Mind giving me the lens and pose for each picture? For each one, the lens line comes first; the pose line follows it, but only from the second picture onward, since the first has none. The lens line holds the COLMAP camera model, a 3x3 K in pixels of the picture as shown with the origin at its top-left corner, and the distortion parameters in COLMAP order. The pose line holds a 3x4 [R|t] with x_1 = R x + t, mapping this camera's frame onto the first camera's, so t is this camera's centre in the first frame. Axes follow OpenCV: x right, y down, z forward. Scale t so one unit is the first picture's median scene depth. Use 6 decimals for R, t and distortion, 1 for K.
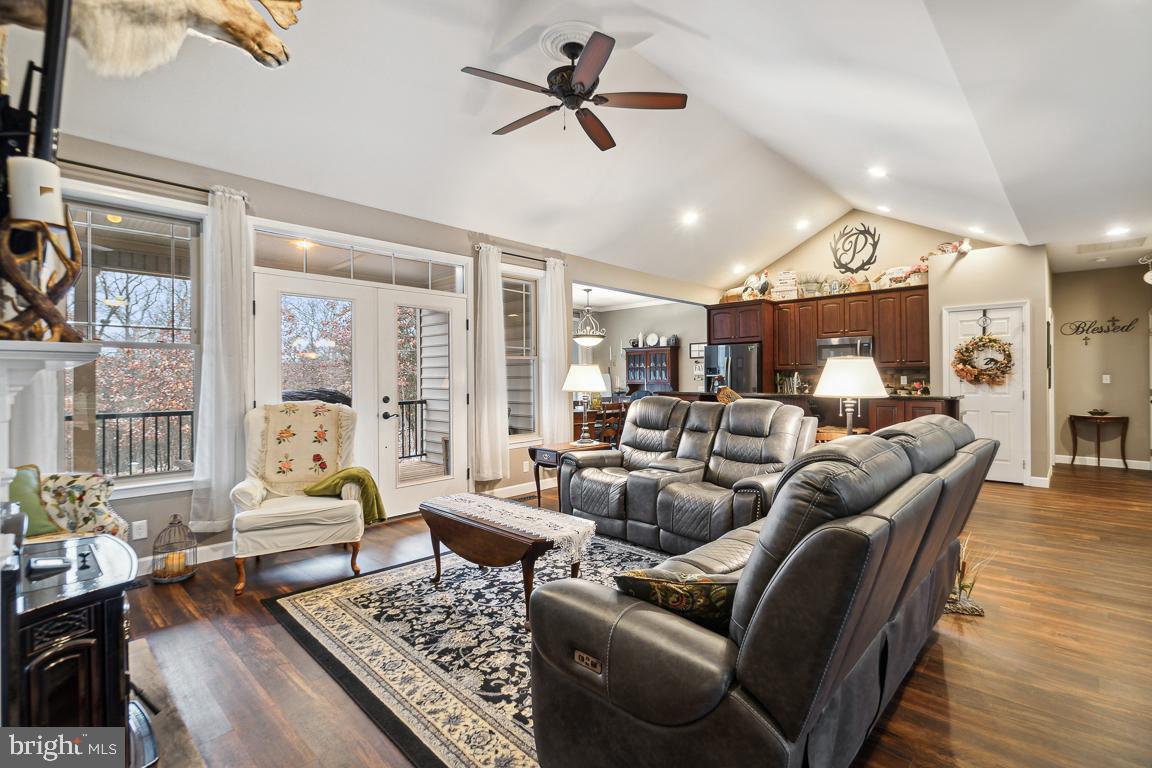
lens RADIAL K [[514.8, 0, 602.0], [0, 514.8, 378.1], [0, 0, 1]] dist [-0.000745, 0.000419]
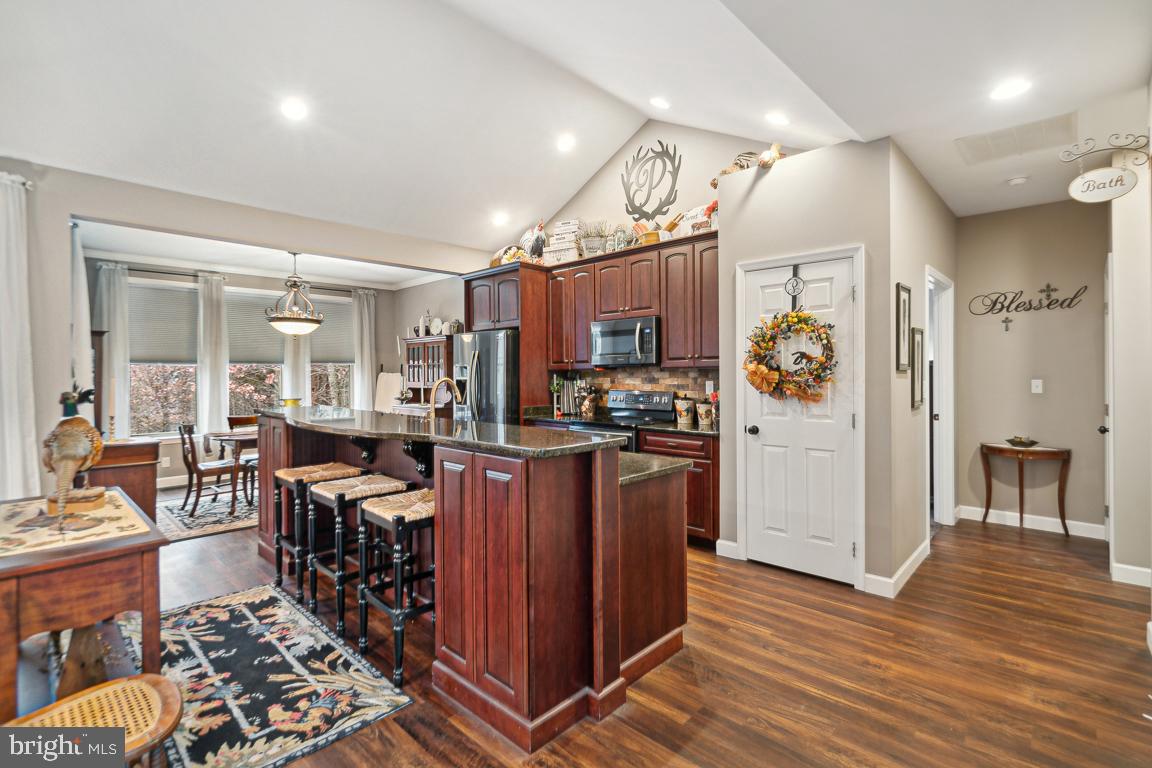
lens RADIAL K [[526.7, 0, 580.4], [0, 526.7, 377.9], [0, 0, 1]] dist [-0.000979, 0.000016]
pose [[0.999930, 0.000369, -0.011859, 0.481856], [-0.000250, 0.999950, 0.010029, -0.015596], [0.011862, -0.010025, 0.999879, 0.398862]]
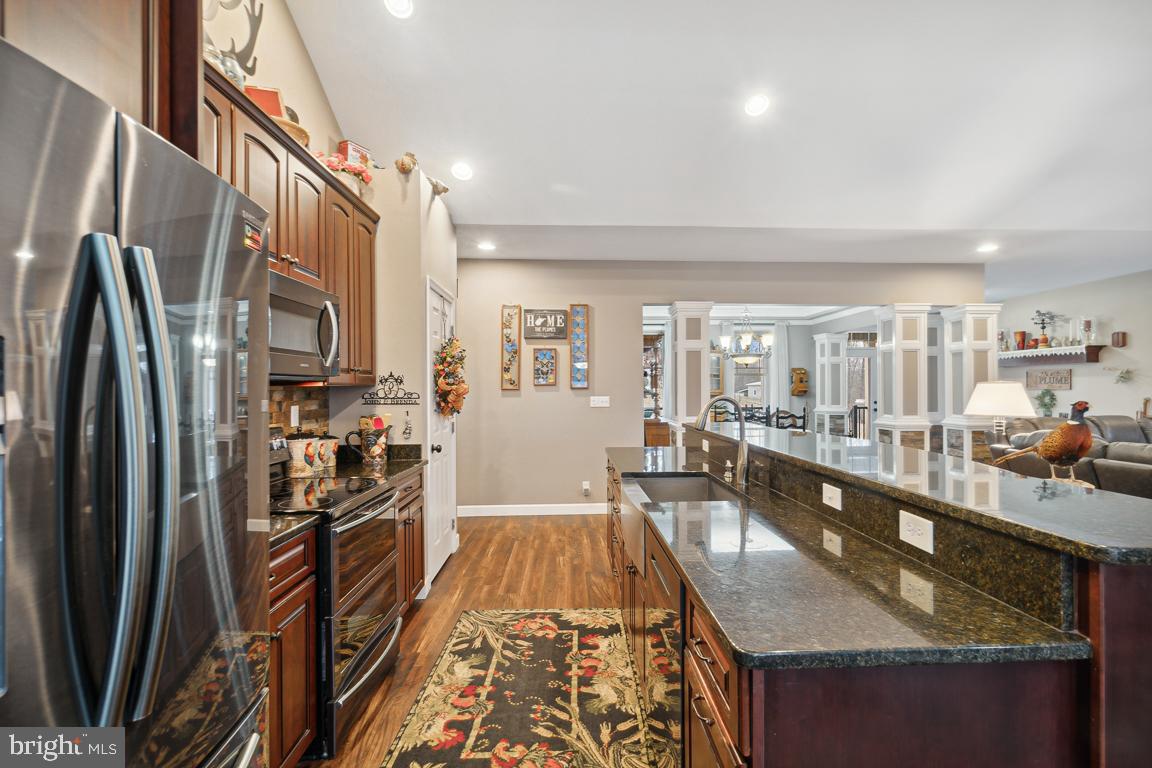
lens RADIAL K [[526.7, 0, 580.4], [0, 526.7, 377.9], [0, 0, 1]] dist [-0.000979, 0.000016]
pose [[-0.696599, 0.020189, 0.717177, 0.152719], [0.007561, 0.999755, -0.020800, -0.017535], [-0.717421, -0.009066, -0.696581, 1.221197]]
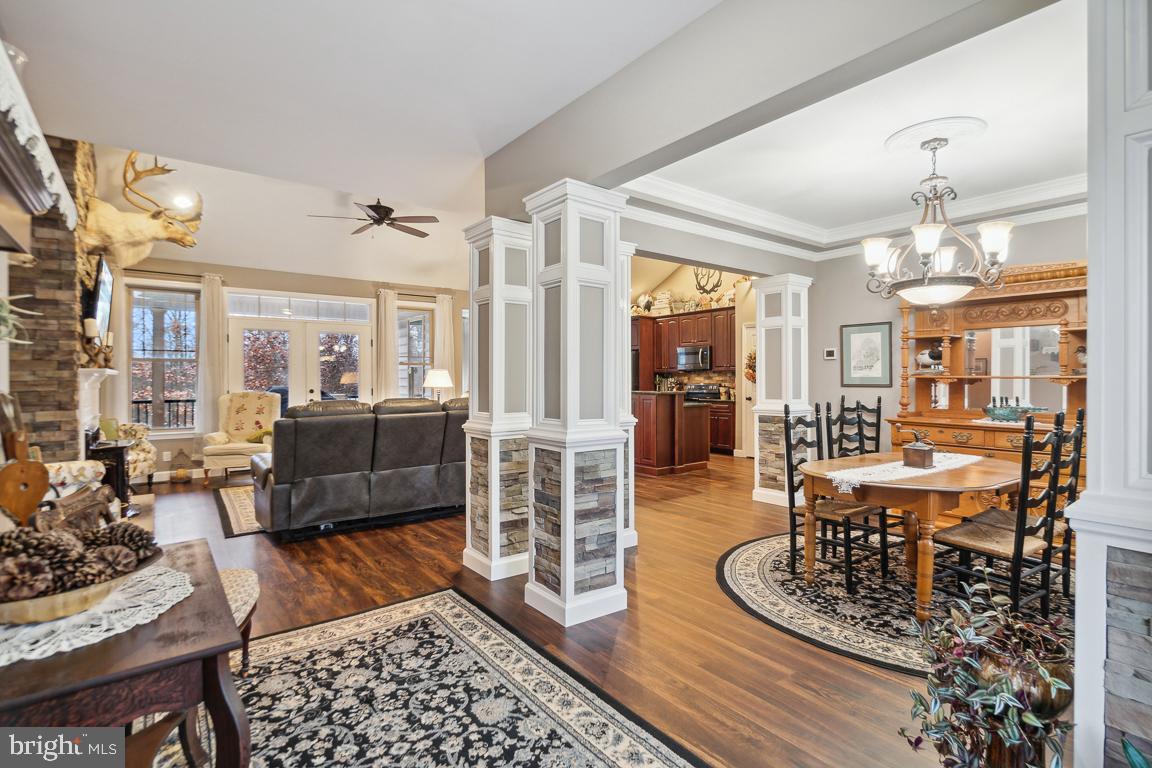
lens RADIAL K [[533.4, 0, 593.9], [0, 533.4, 381.9], [0, 0, 1]] dist [-0.004803, -0.001032]
pose [[0.987884, 0.004852, -0.155116, 0.490439], [-0.003861, 0.999970, 0.006692, -0.001656], [0.155144, -0.006012, 0.987874, -0.354282]]
